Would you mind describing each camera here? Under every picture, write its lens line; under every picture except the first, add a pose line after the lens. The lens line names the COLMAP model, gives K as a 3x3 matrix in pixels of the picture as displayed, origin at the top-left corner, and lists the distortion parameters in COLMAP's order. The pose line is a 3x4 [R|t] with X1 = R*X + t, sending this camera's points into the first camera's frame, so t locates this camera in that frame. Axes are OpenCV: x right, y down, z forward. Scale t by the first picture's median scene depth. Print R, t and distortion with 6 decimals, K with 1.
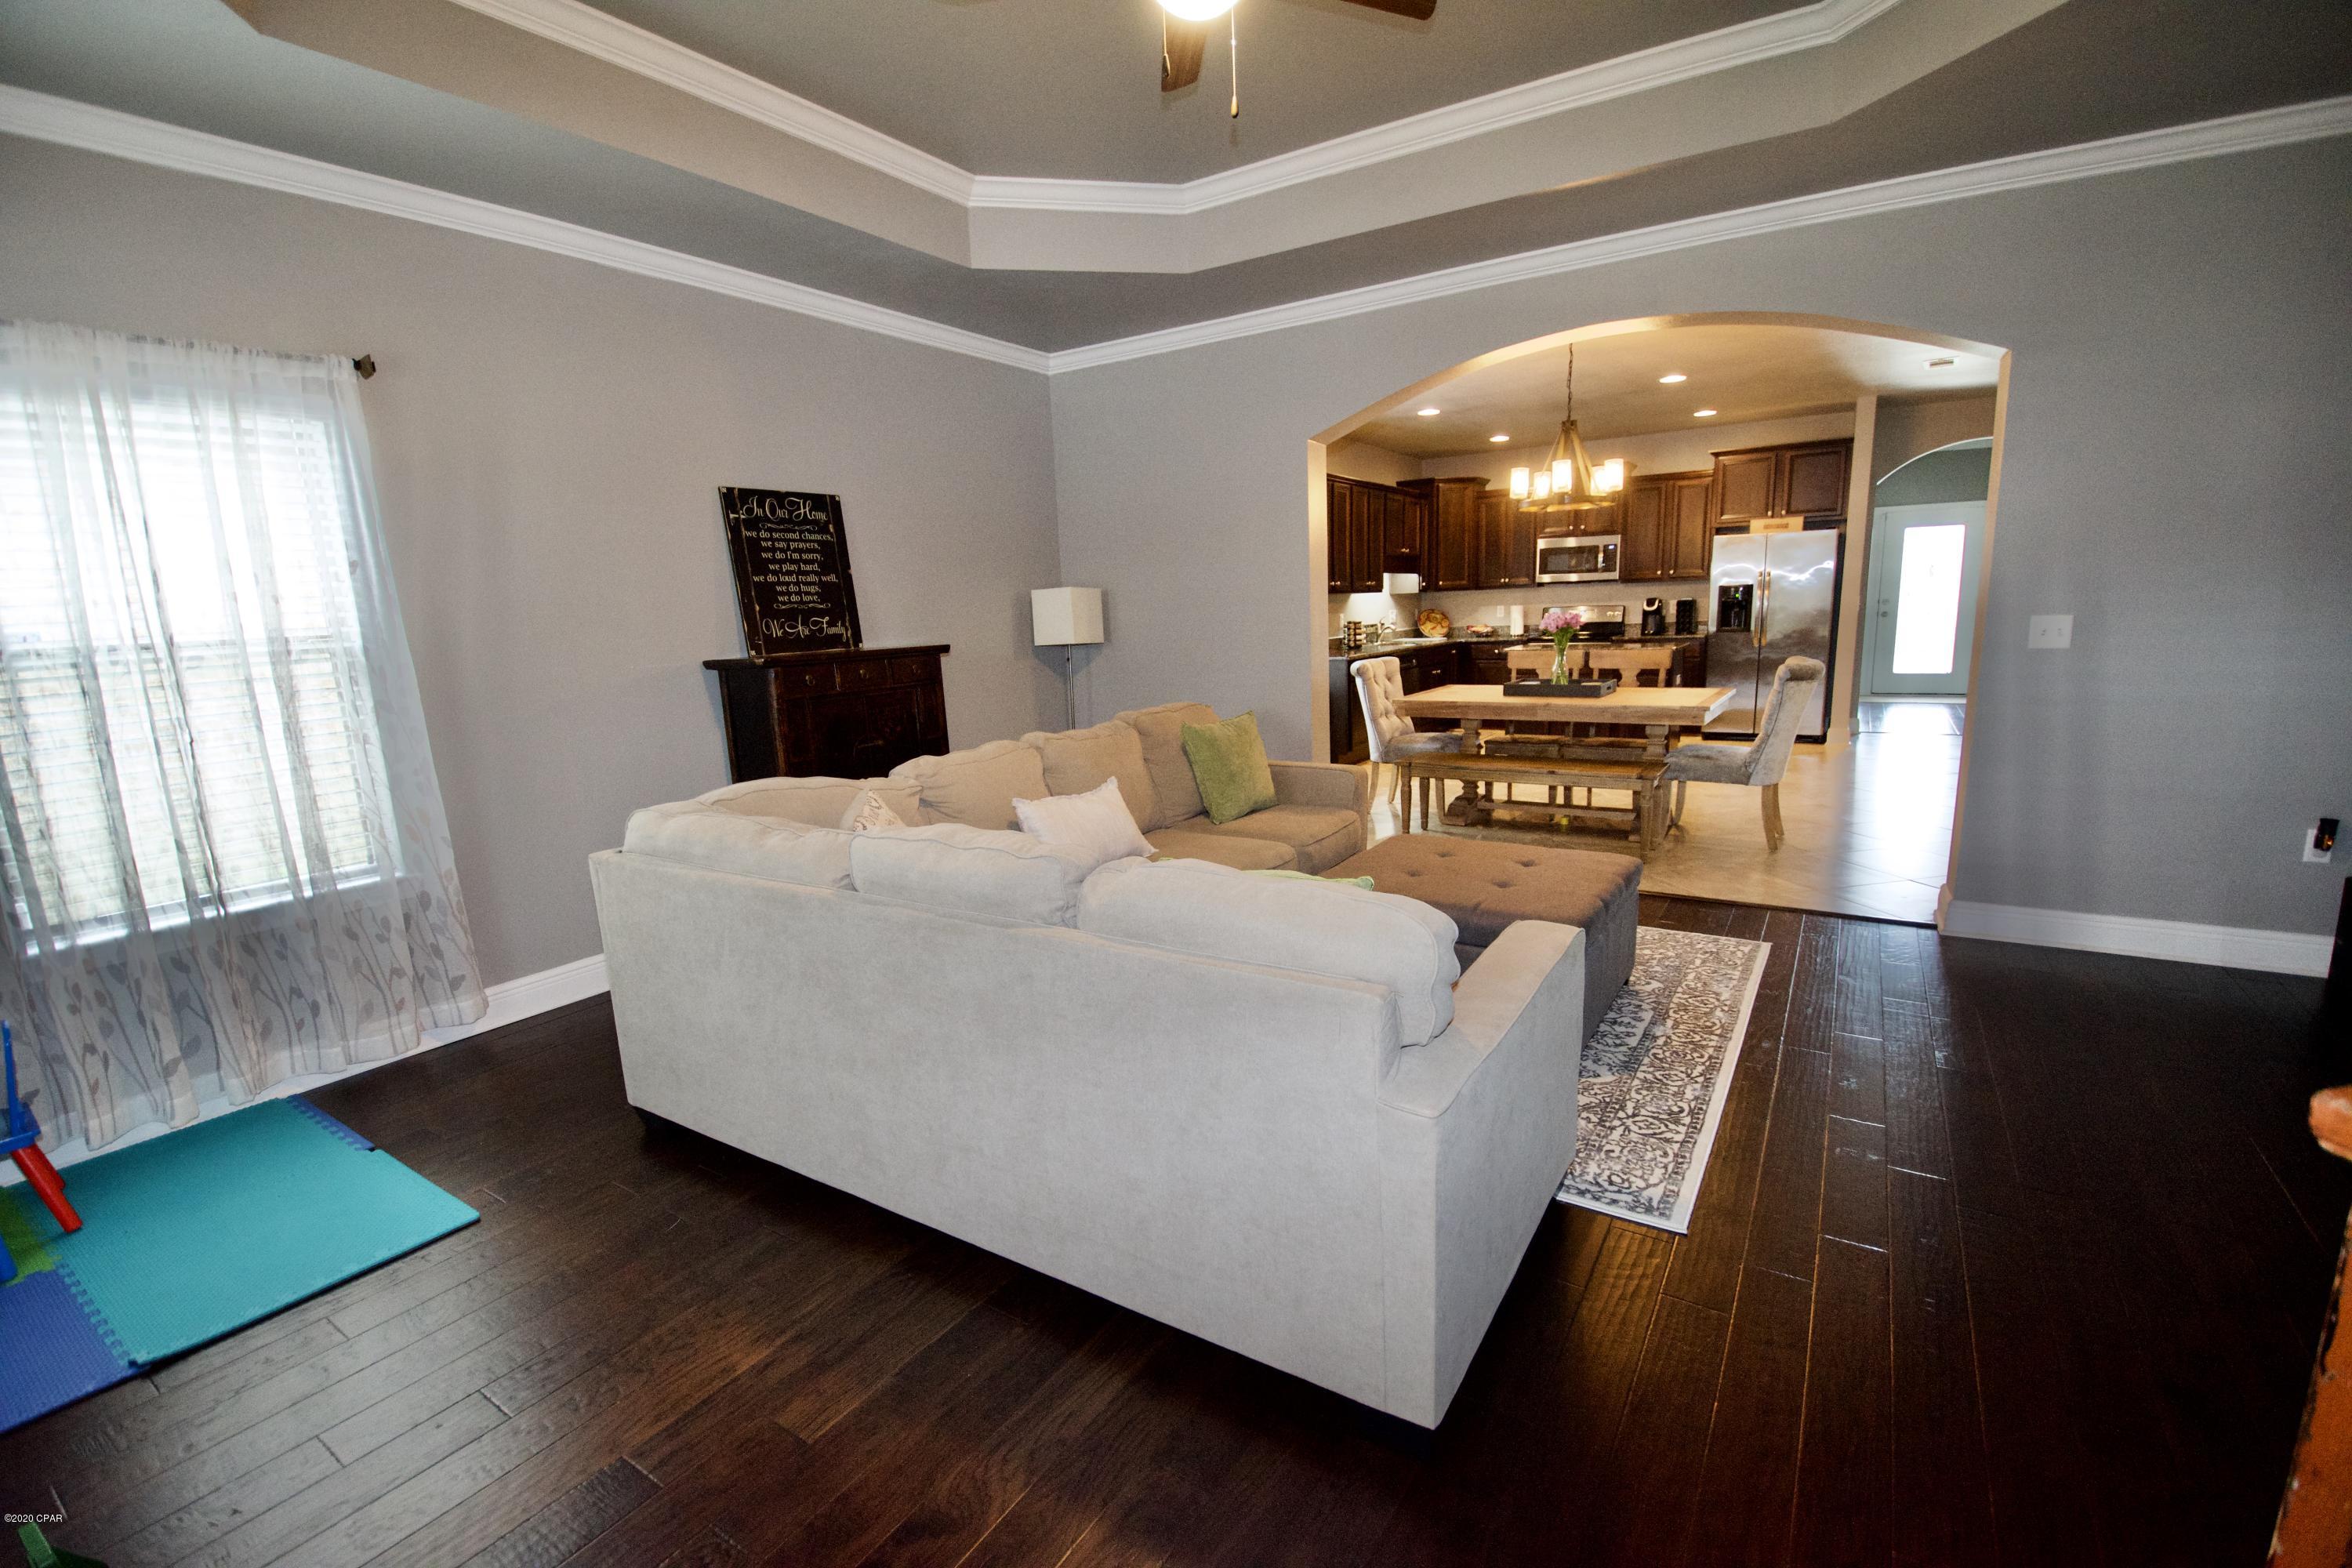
lens RADIAL K [[1027.0, 0, 1172.5], [0, 1027.0, 801.6], [0, 0, 1]] dist [0.019077, -0.025610]
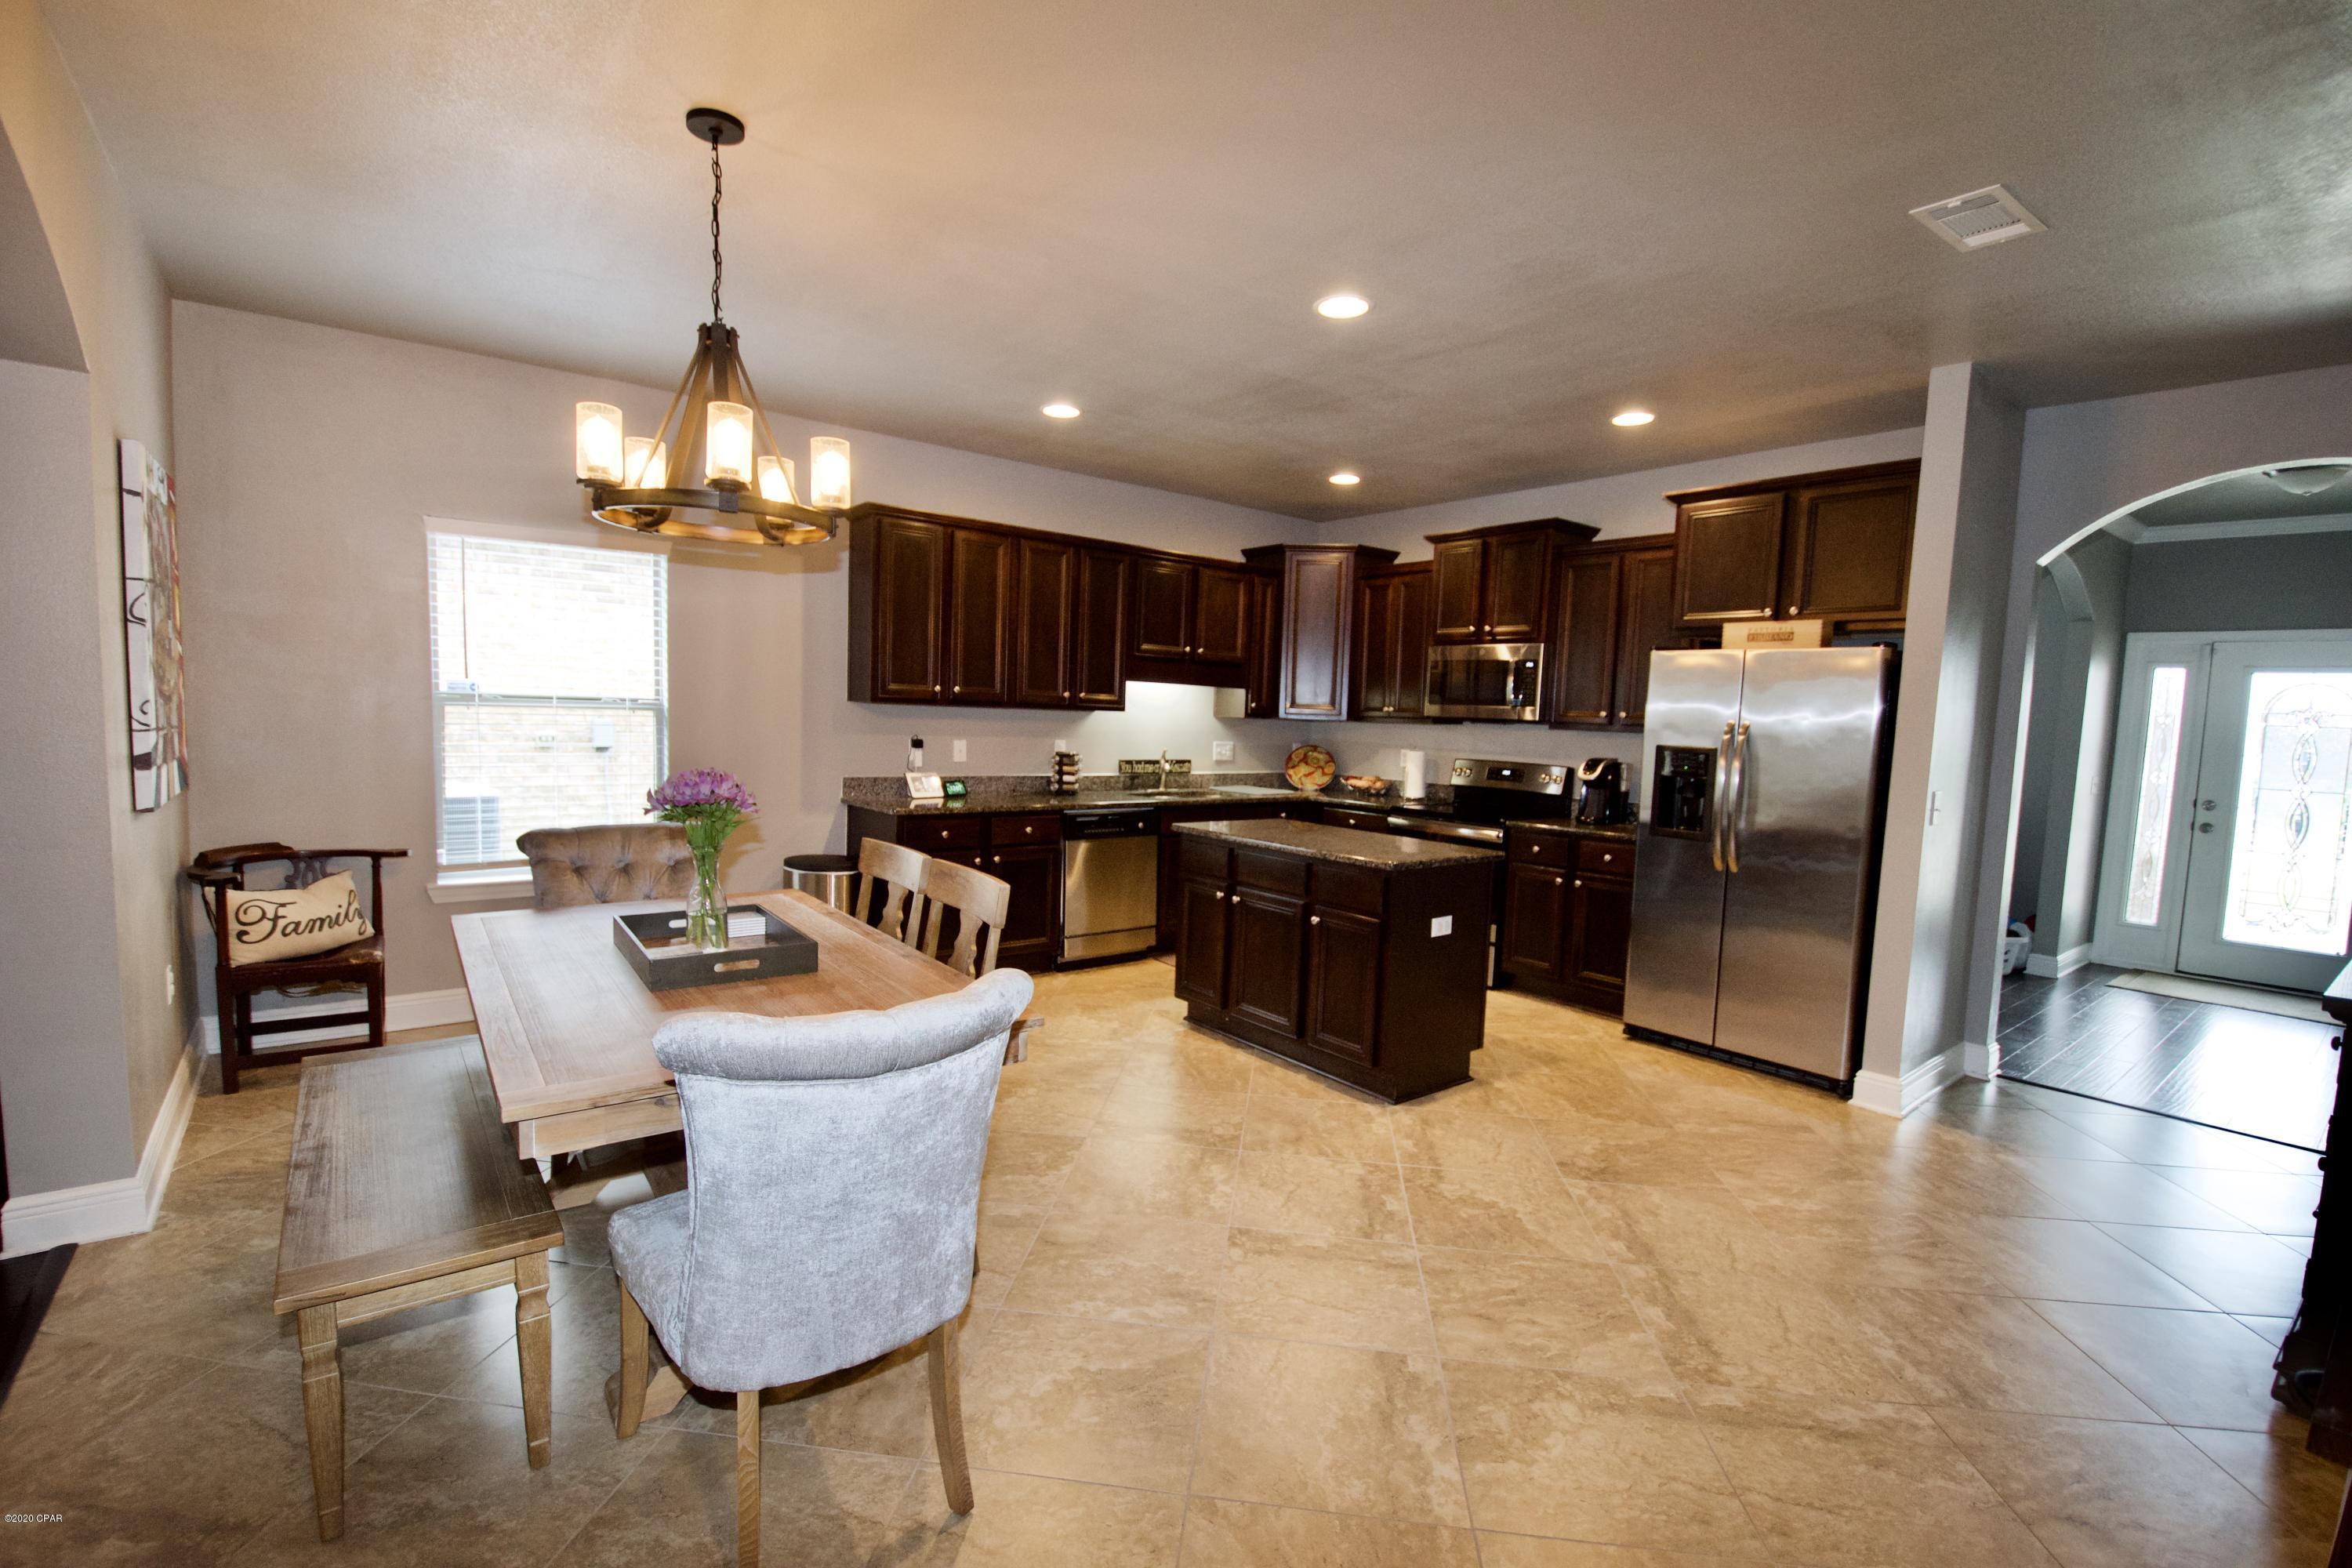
lens RADIAL K [[1046.8, 0, 1170.7], [0, 1046.8, 798.3], [0, 0, 1]] dist [0.022190, -0.027239]
pose [[0.944333, 0.099390, -0.313619, 0.767995], [-0.131403, 0.987883, -0.082592, -0.177810], [0.301610, 0.119205, 0.945950, 0.712967]]
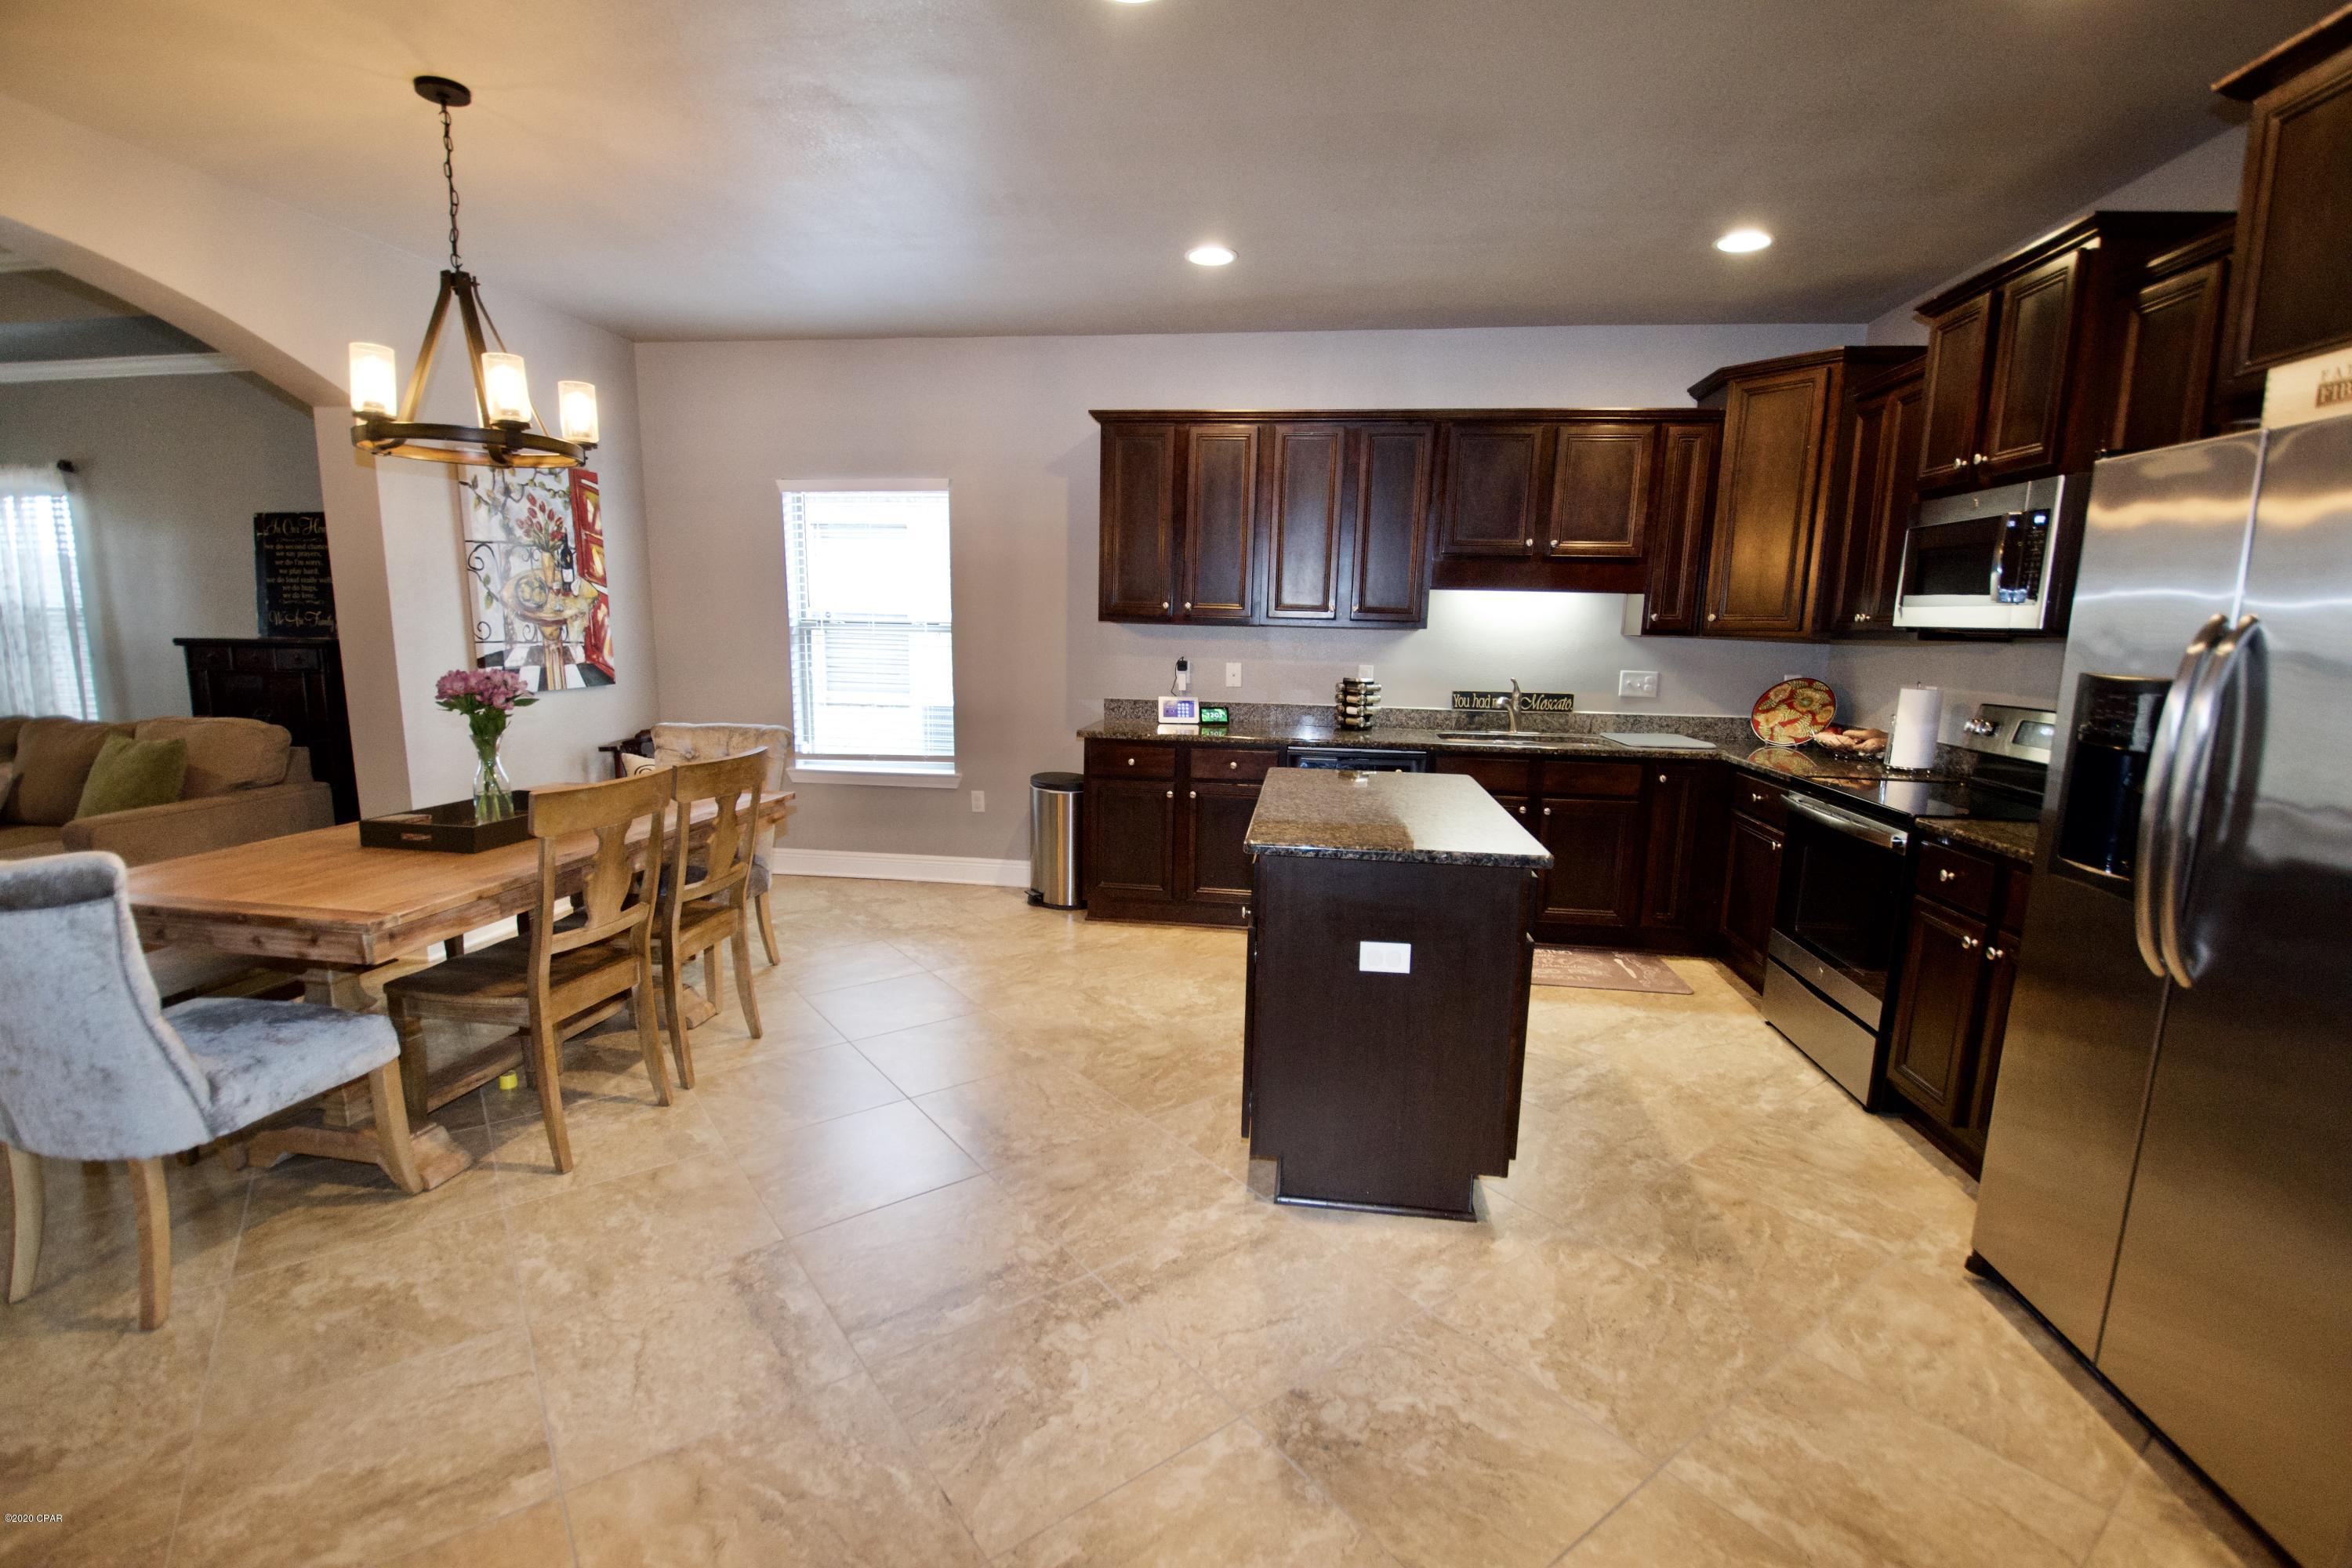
lens RADIAL K [[1029.1, 0, 1171.6], [0, 1029.1, 802.3], [0, 0, 1]] dist [0.021253, -0.027108]
pose [[0.424667, 0.202020, -0.882522, 1.068846], [-0.205686, 0.970825, 0.123259, -0.276795], [0.881675, 0.129178, 0.453830, 1.184903]]
